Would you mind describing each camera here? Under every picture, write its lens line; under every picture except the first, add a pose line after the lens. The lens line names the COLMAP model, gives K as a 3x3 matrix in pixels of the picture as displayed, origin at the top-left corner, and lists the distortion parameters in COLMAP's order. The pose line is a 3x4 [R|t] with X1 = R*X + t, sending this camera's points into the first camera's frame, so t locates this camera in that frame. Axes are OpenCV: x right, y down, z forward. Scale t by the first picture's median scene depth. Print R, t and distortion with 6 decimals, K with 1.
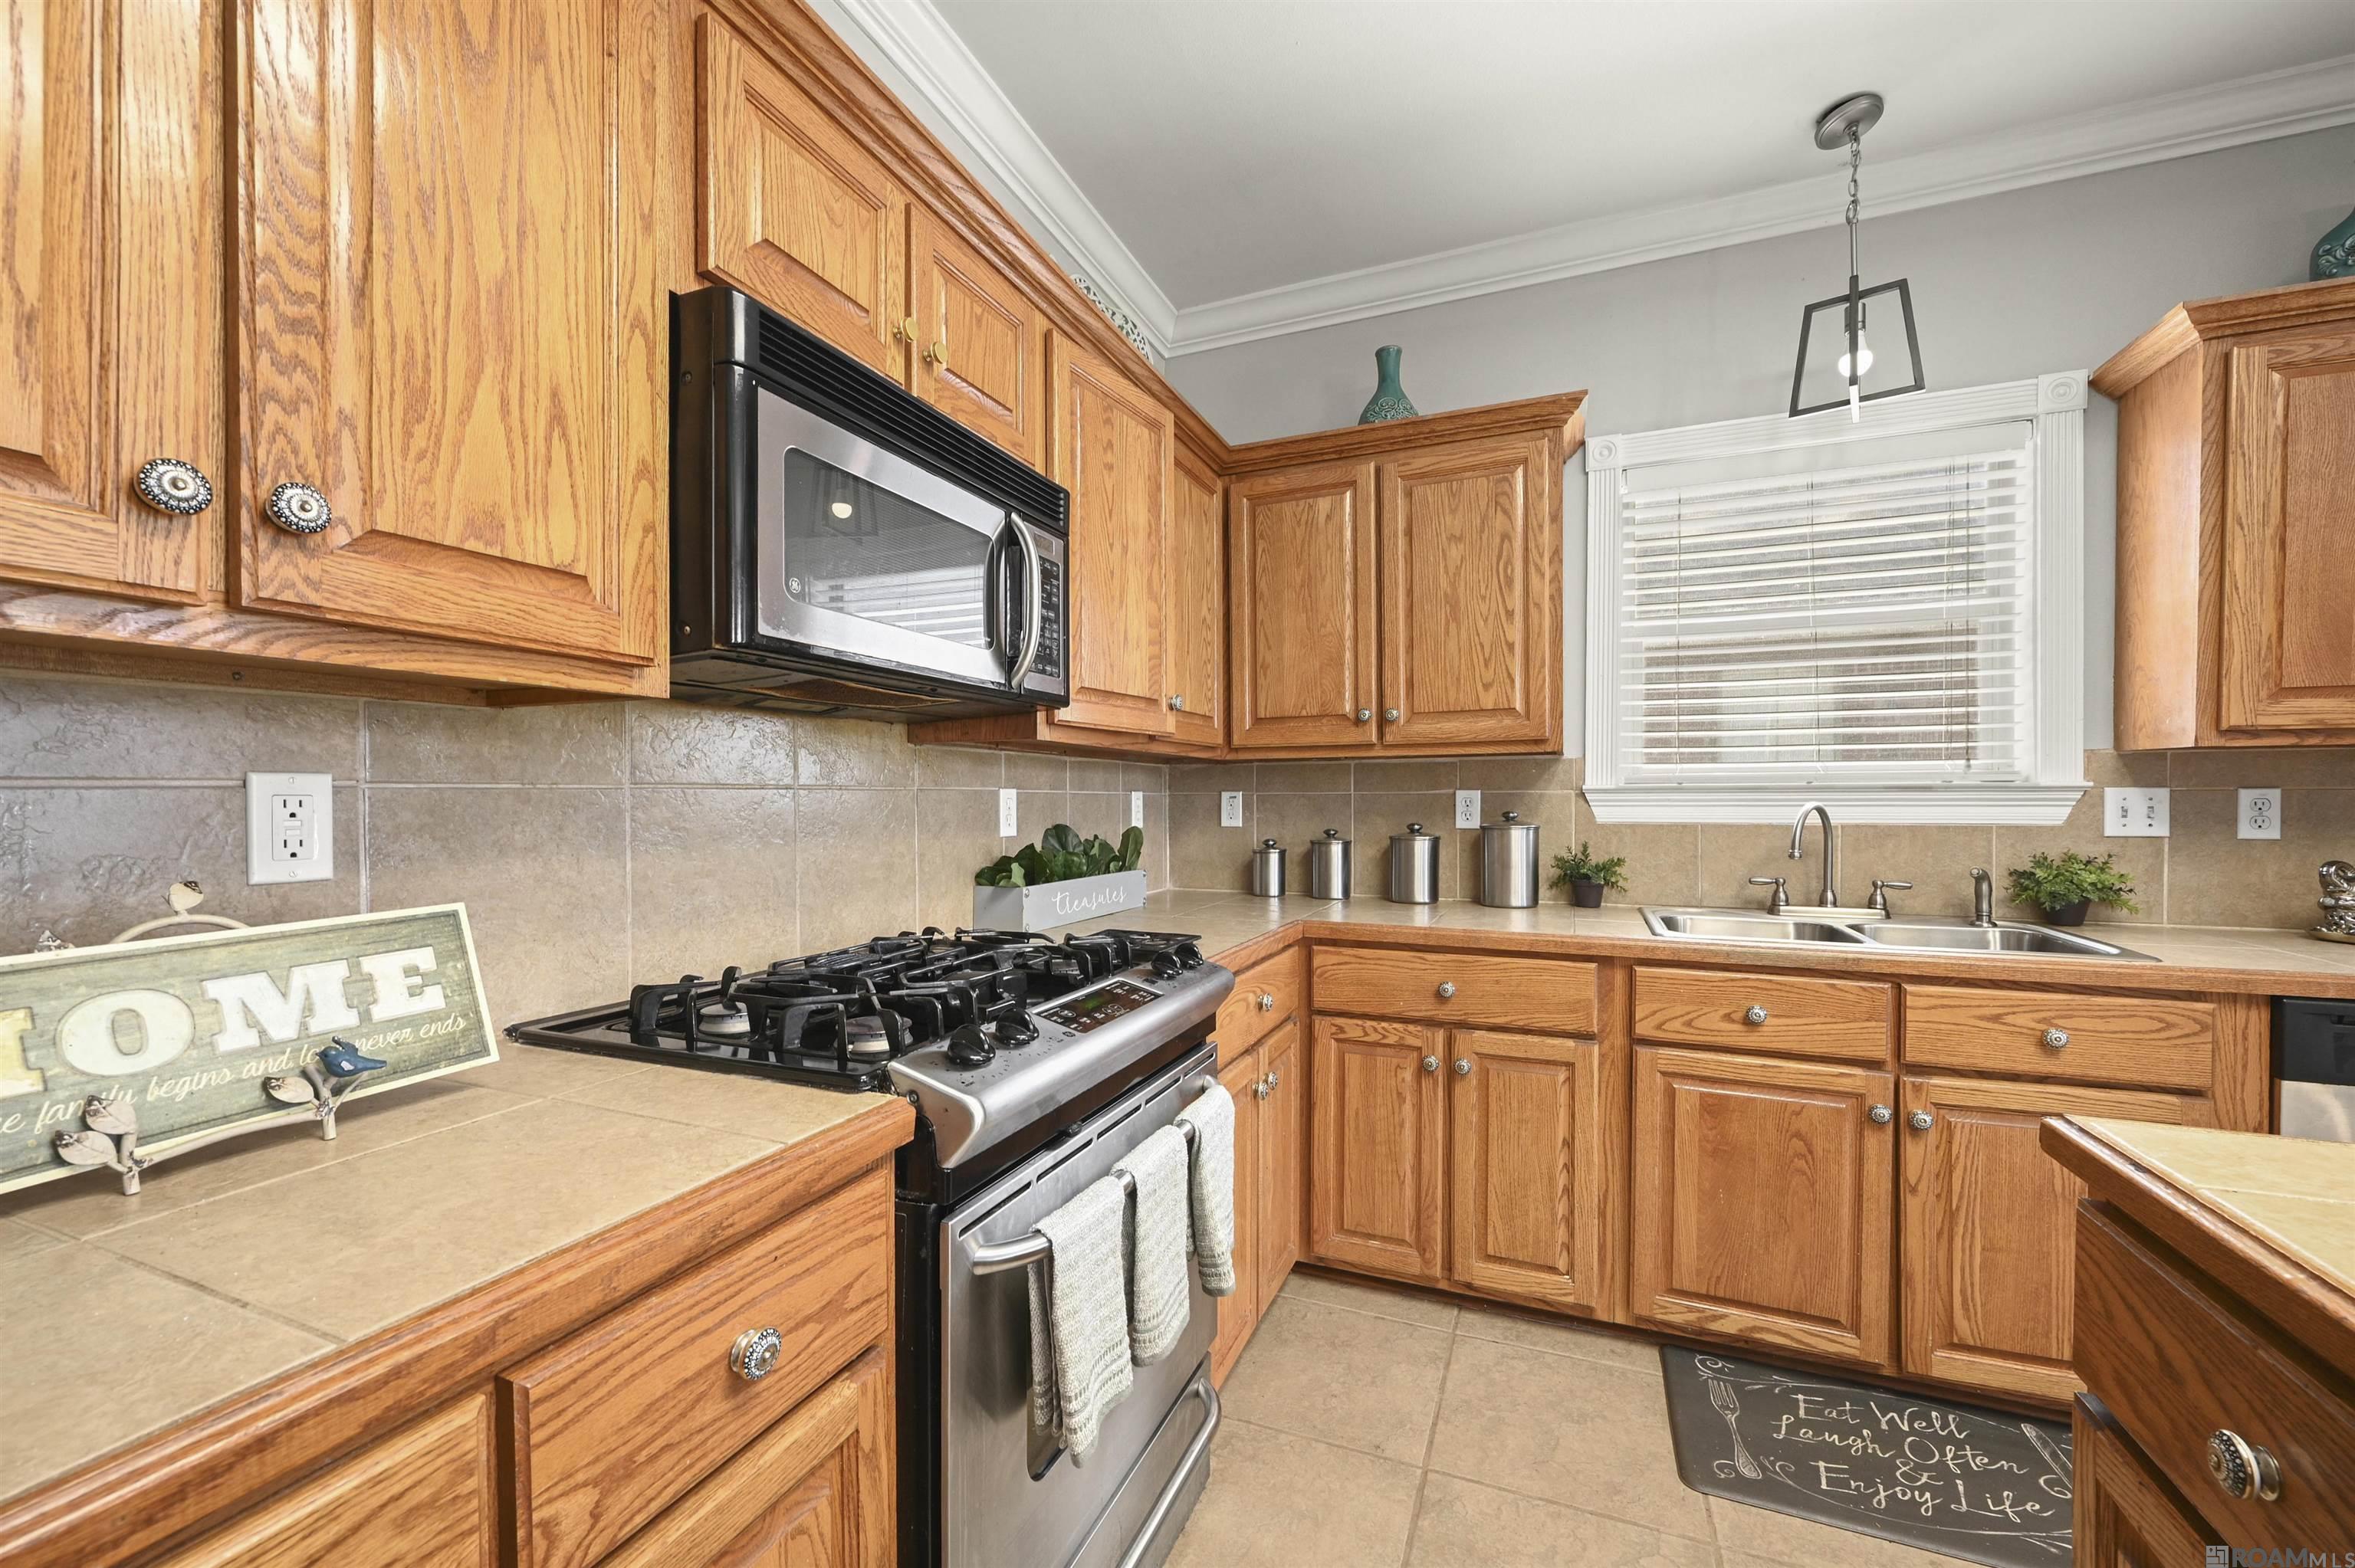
lens RADIAL K [[931.7, 0, 1181.4], [0, 931.7, 803.8], [0, 0, 1]] dist [-0.000842, 0.000271]
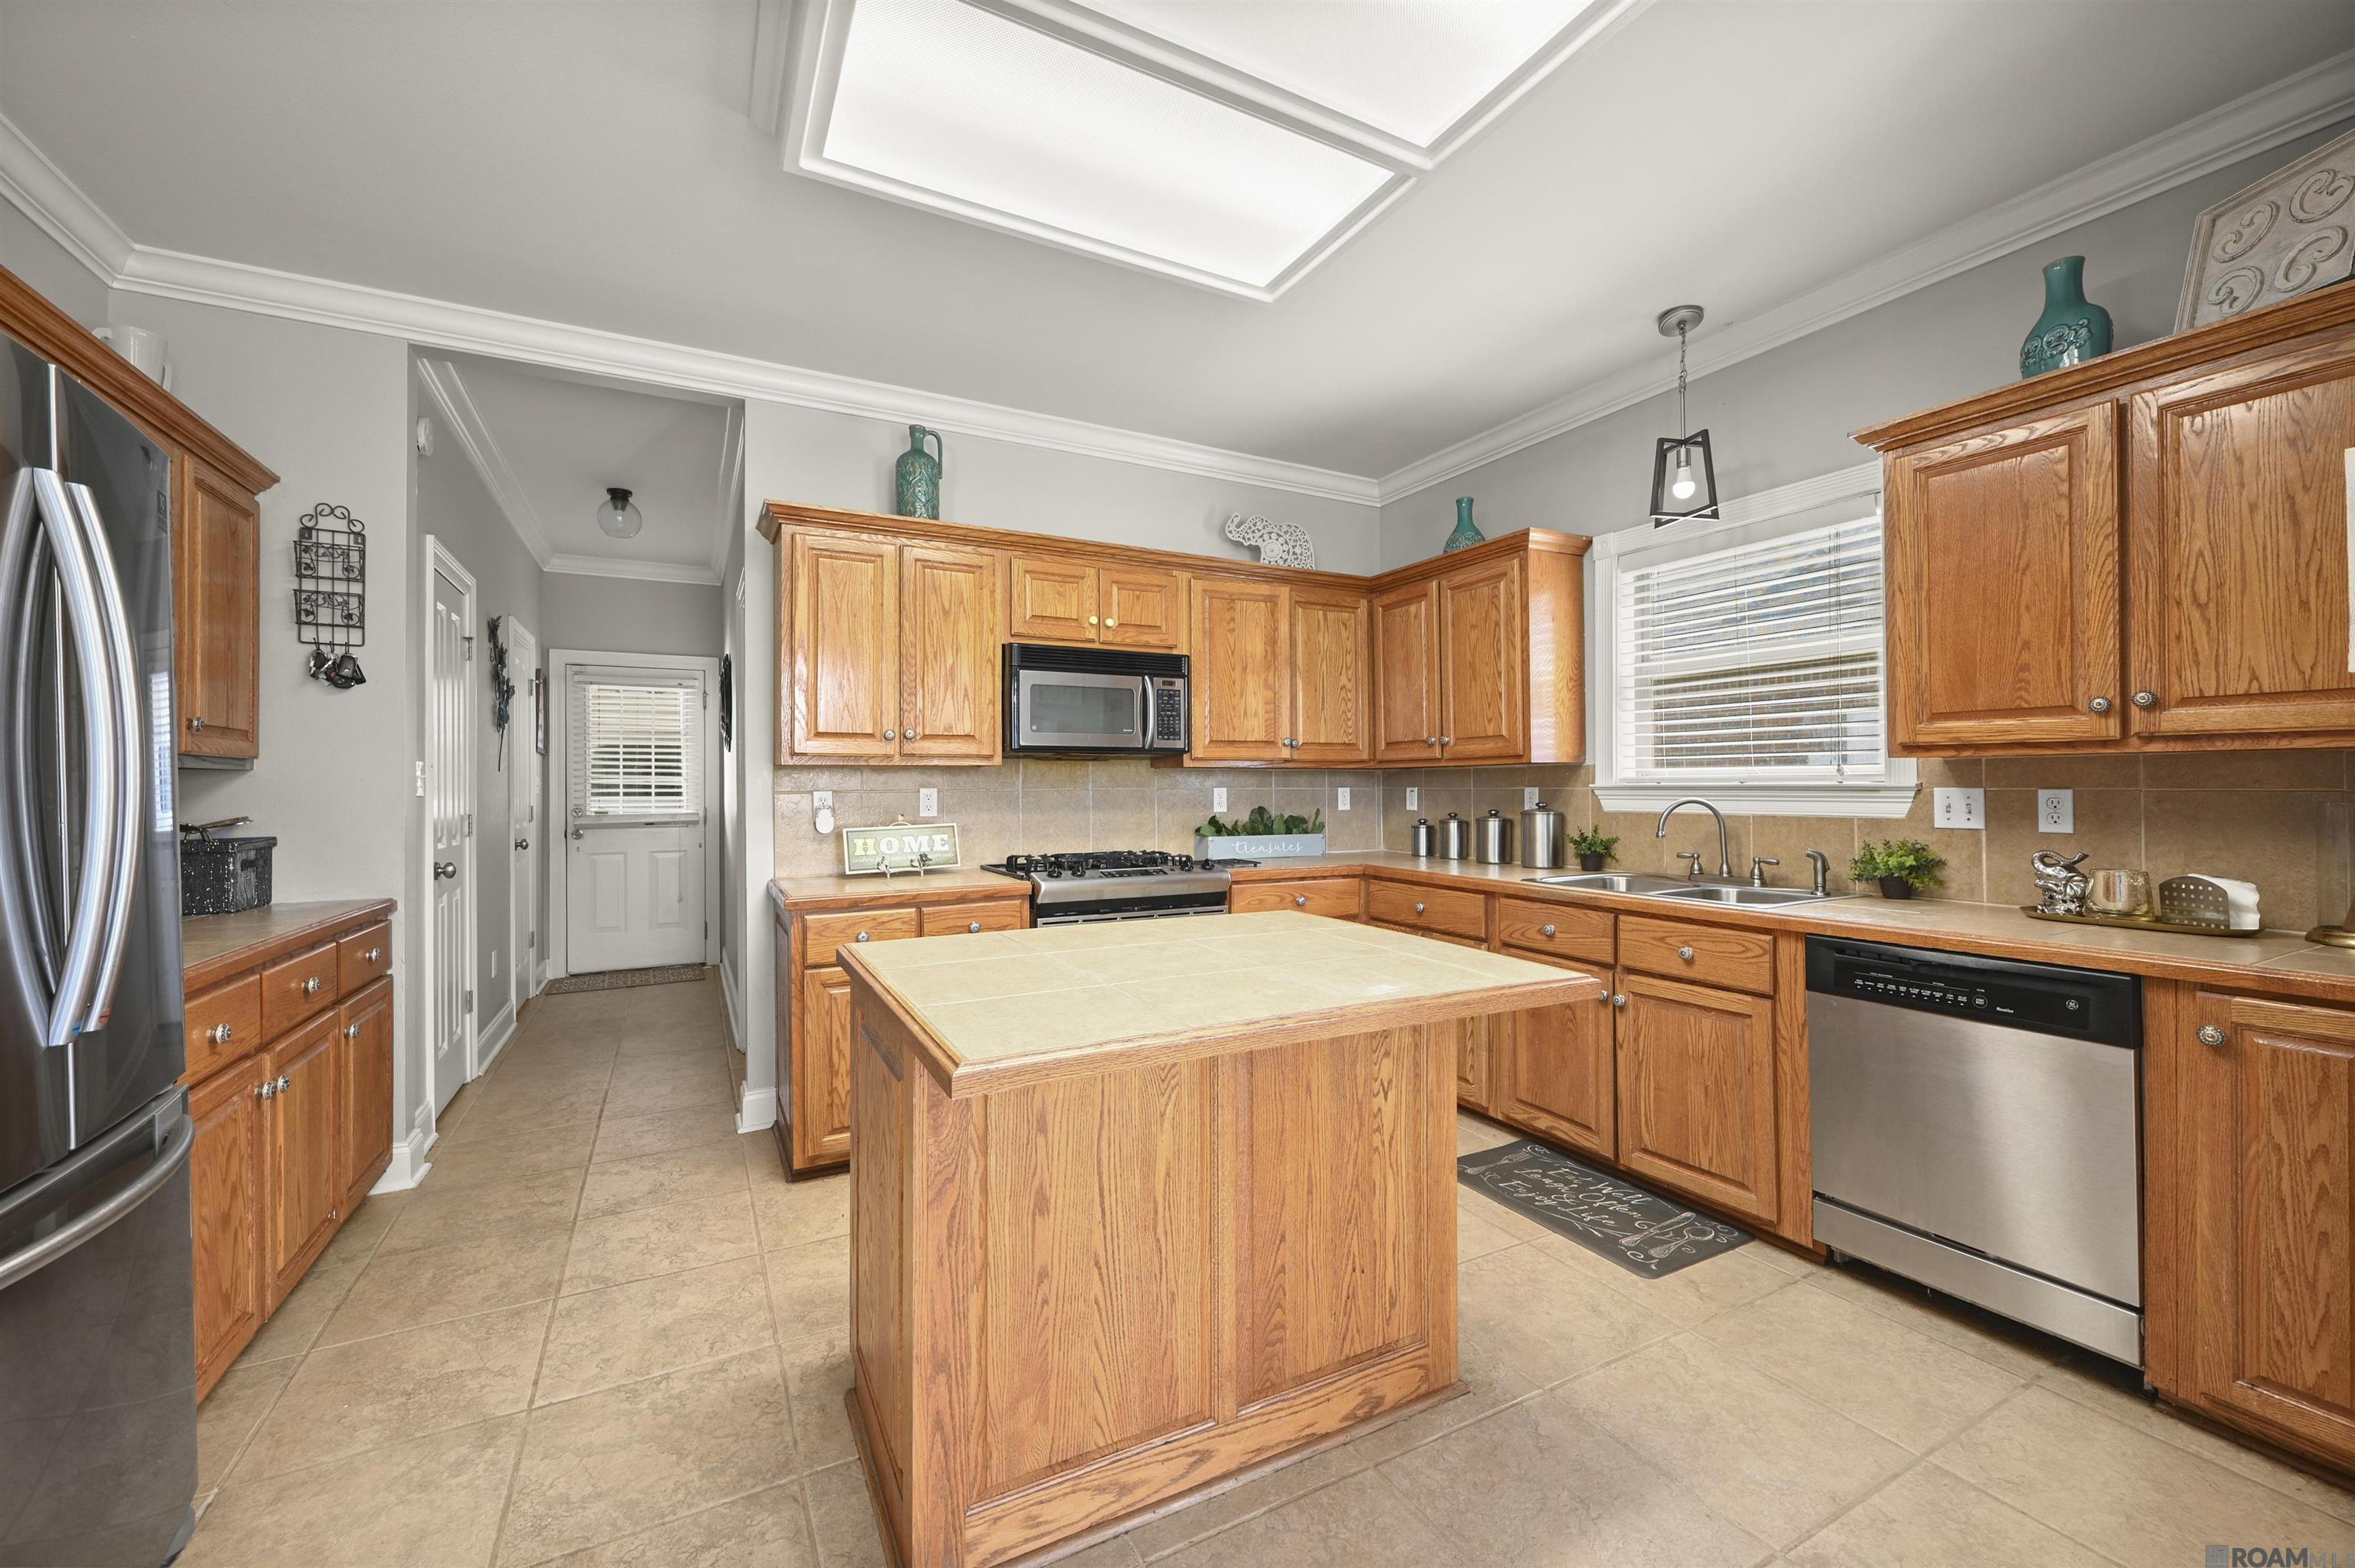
lens RADIAL K [[931.7, 0, 1177.3], [0, 931.7, 780.7], [0, 0, 1]] dist [-0.000842, 0.000271]
pose [[0.766961, -0.004038, -0.641681, 1.070108], [-0.001441, 0.999967, -0.008014, -0.016218], [0.641692, 0.007071, 0.766930, -0.598796]]
